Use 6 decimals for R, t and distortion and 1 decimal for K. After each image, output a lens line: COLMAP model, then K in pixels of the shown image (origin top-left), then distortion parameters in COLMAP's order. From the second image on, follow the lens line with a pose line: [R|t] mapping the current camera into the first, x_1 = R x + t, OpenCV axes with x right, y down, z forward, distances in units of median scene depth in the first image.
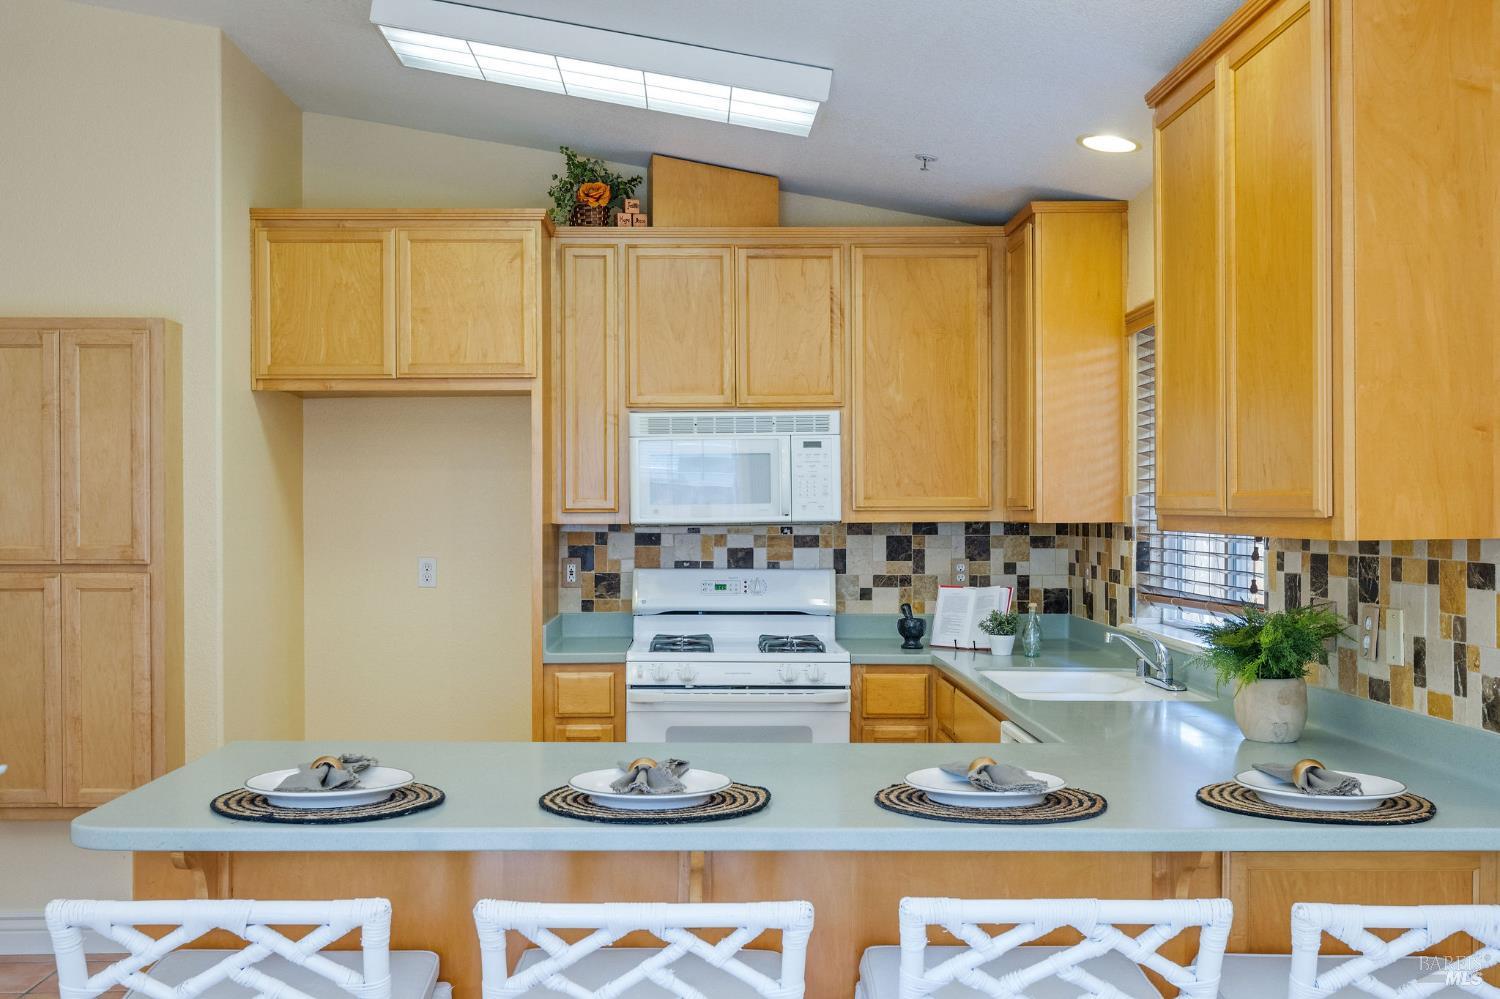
lens RADIAL K [[1519.5, 0, 739.2], [0, 1519.5, 512.5], [0, 0, 1]] dist [-0.004572, 0.000000]
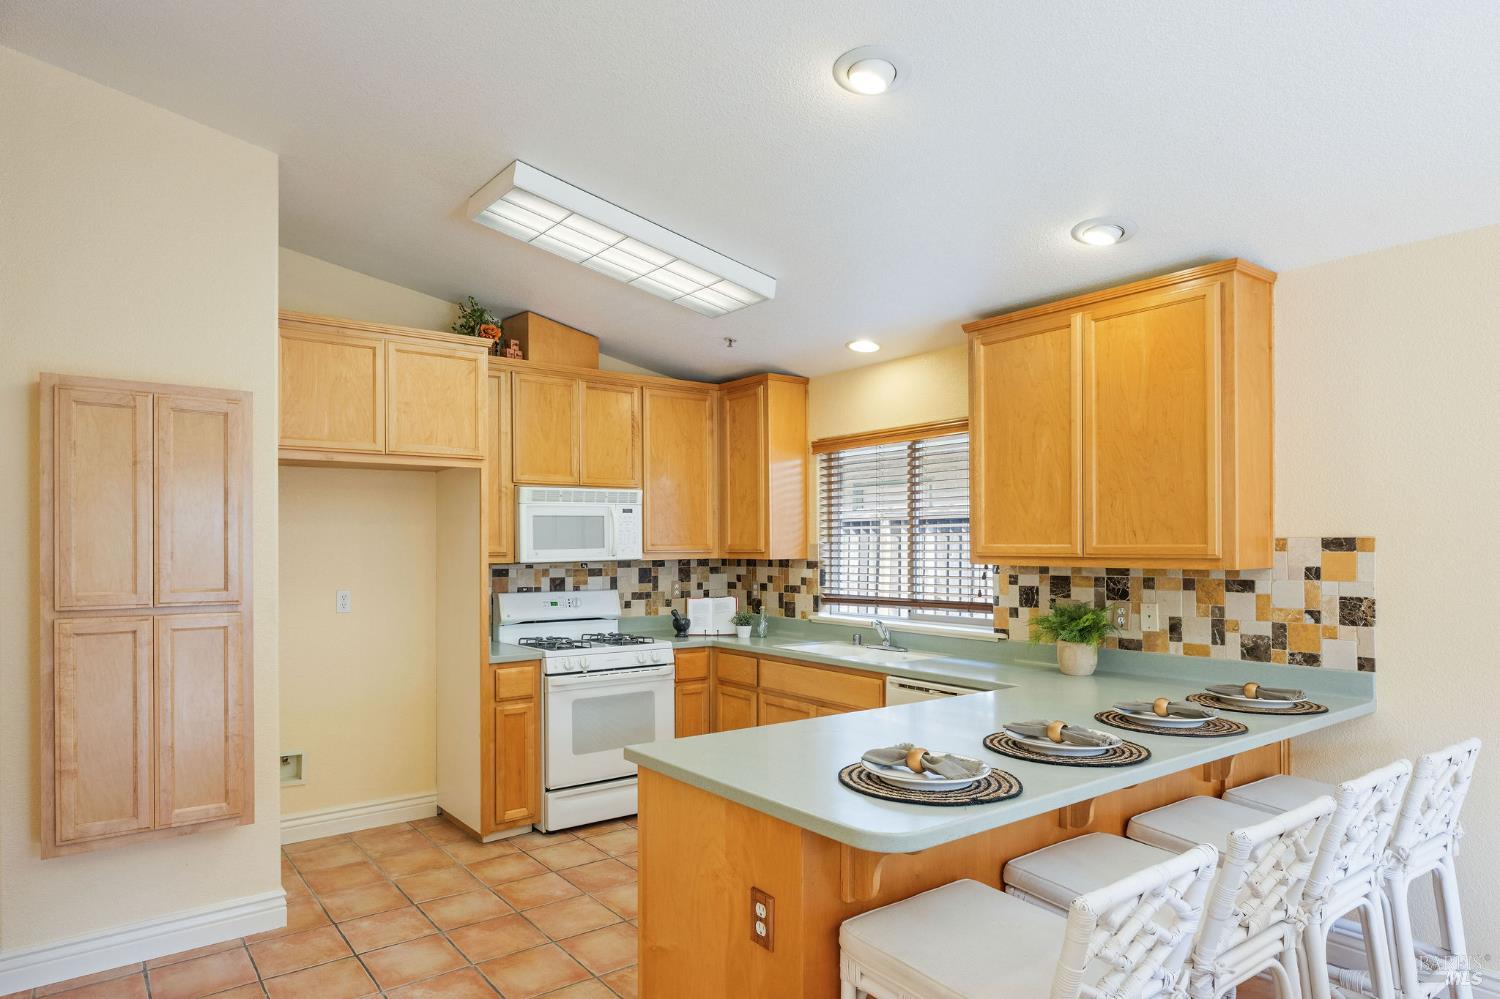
lens RADIAL K [[865.6, 0, 679.4], [0, 865.6, 539.8], [0, 0, 1]] dist [0.001344, 0.001508]
pose [[0.830755, 0.001833, 0.556635, -0.429587], [0.003715, 0.999954, -0.008838, -0.007107], [-0.556625, 0.009410, 0.830710, 0.240661]]
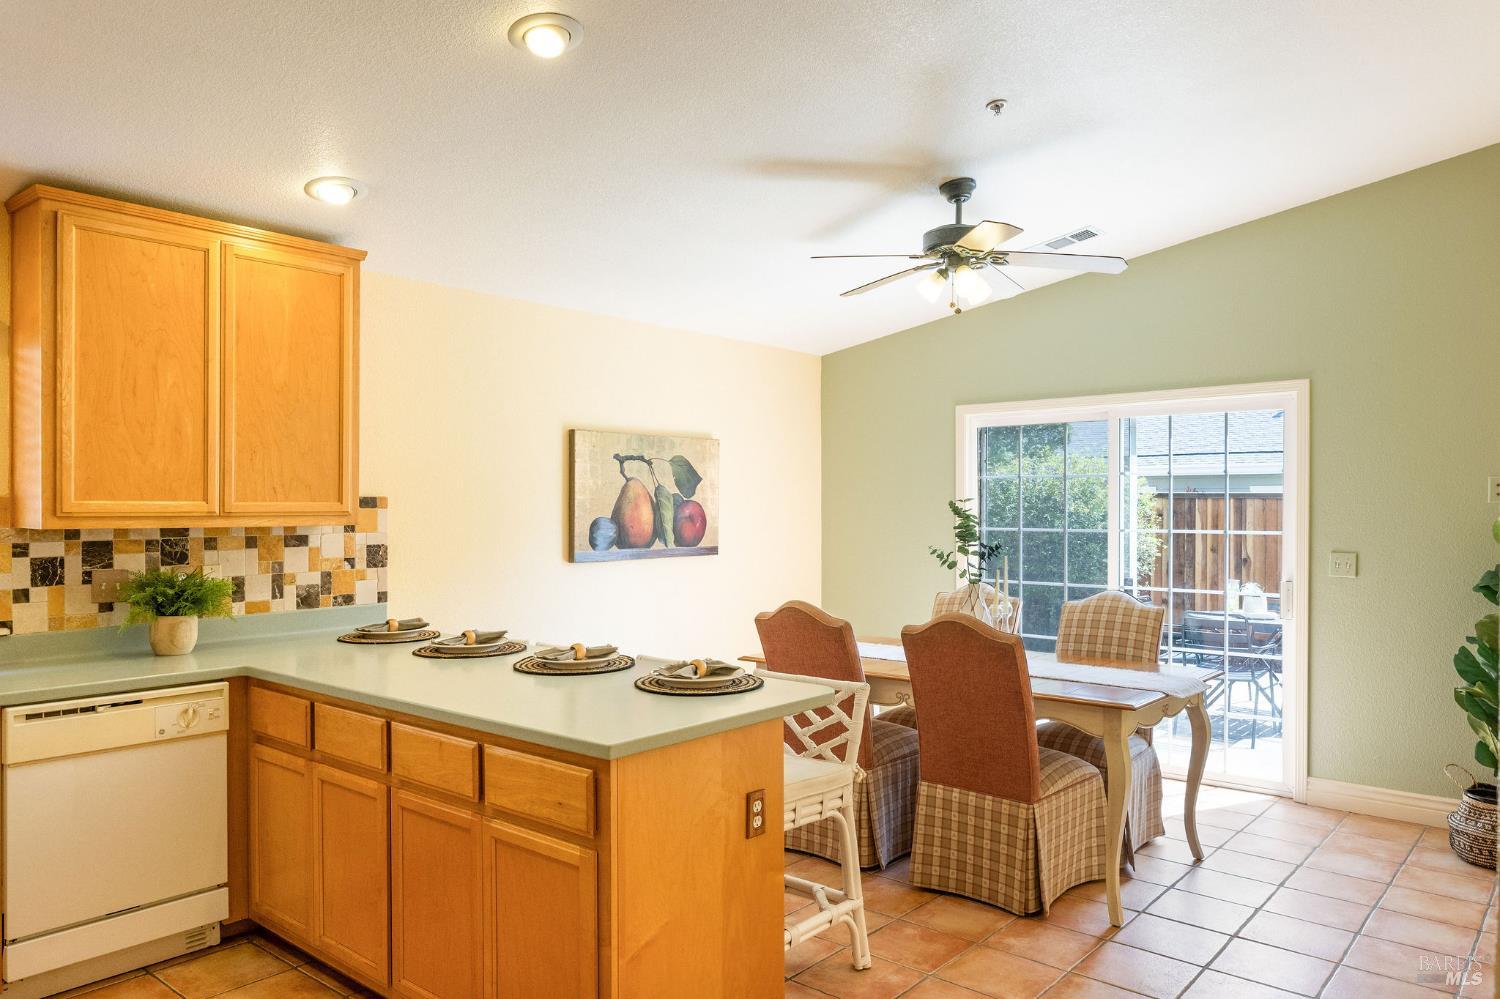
lens RADIAL K [[1030.9, 0, 735.6], [0, 1030.9, 508.4], [0, 0, 1]] dist [-0.000010, -0.002145]
pose [[-0.738106, -0.003492, 0.674676, -0.538168], [0.001222, 0.999978, 0.006513, -0.007932], [-0.674683, 0.005632, -0.738086, 0.904143]]
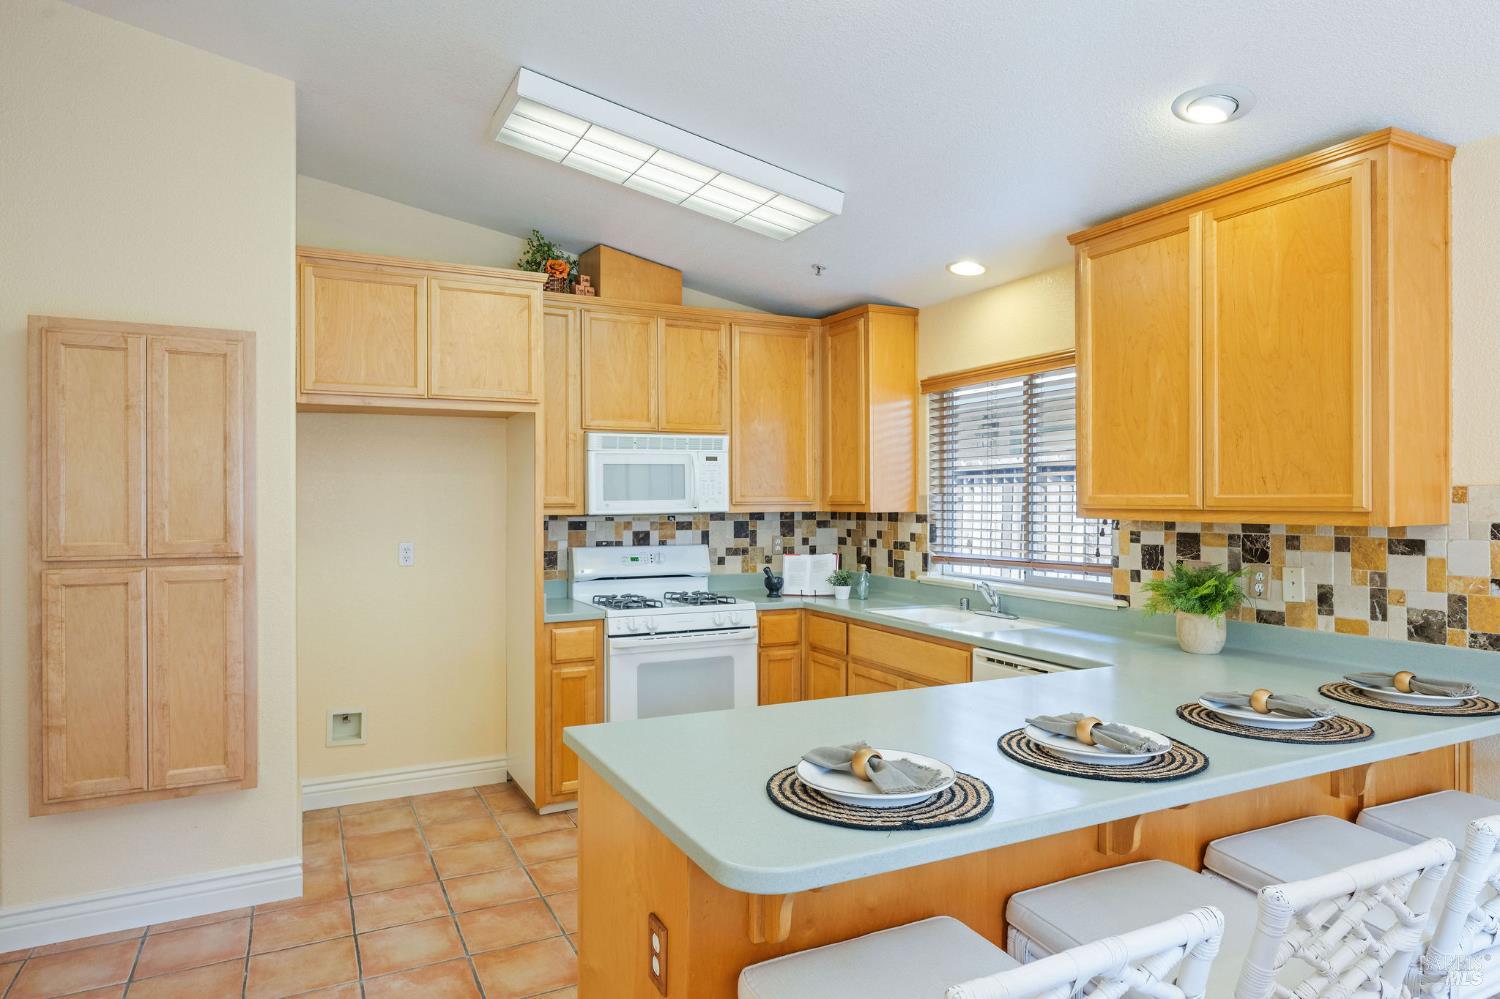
lens RADIAL K [[888.6, 0, 745.4], [0, 888.6, 496.5], [0, 0, 1]] dist [-0.000368, 0.002587]
pose [[0.902403, 0.001177, 0.430891, -0.303090], [0.001557, 0.999981, -0.005993, -0.004098], [-0.430890, 0.006080, 0.902384, 0.239533]]
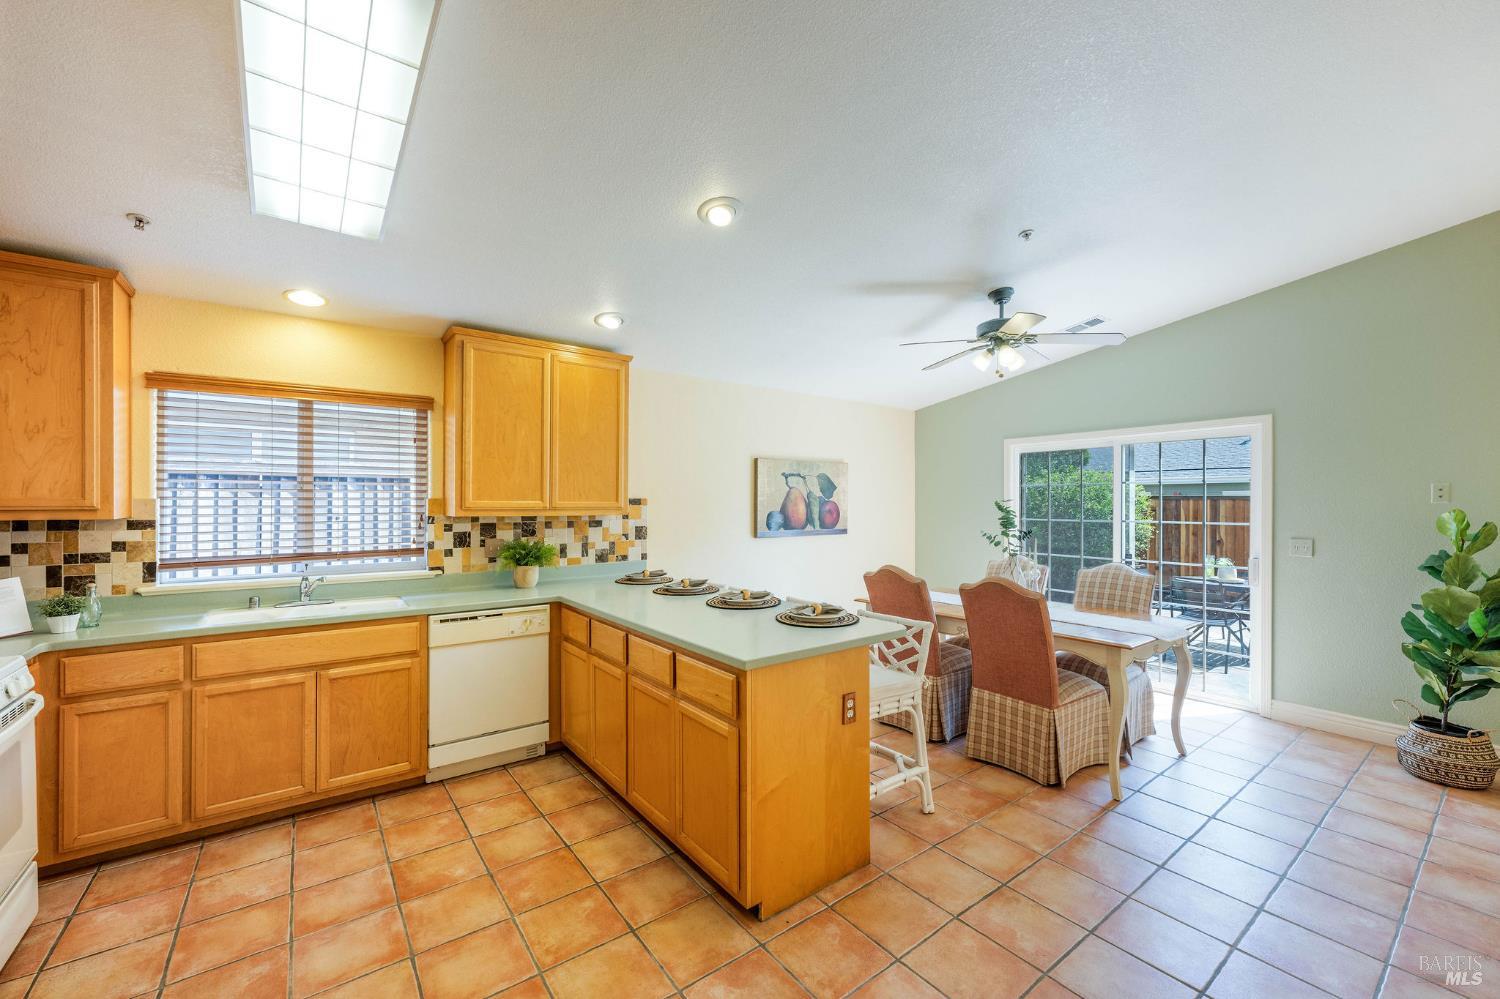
lens RADIAL K [[592.9, 0, 742.0], [0, 592.9, 501.4], [0, 0, 1]] dist [-0.000559, 0.000124]
pose [[-0.574781, -0.000571, 0.818307, -0.518966], [0.000044, 1.000000, 0.000729, -0.008735], [-0.818307, 0.000455, -0.574781, 0.842580]]
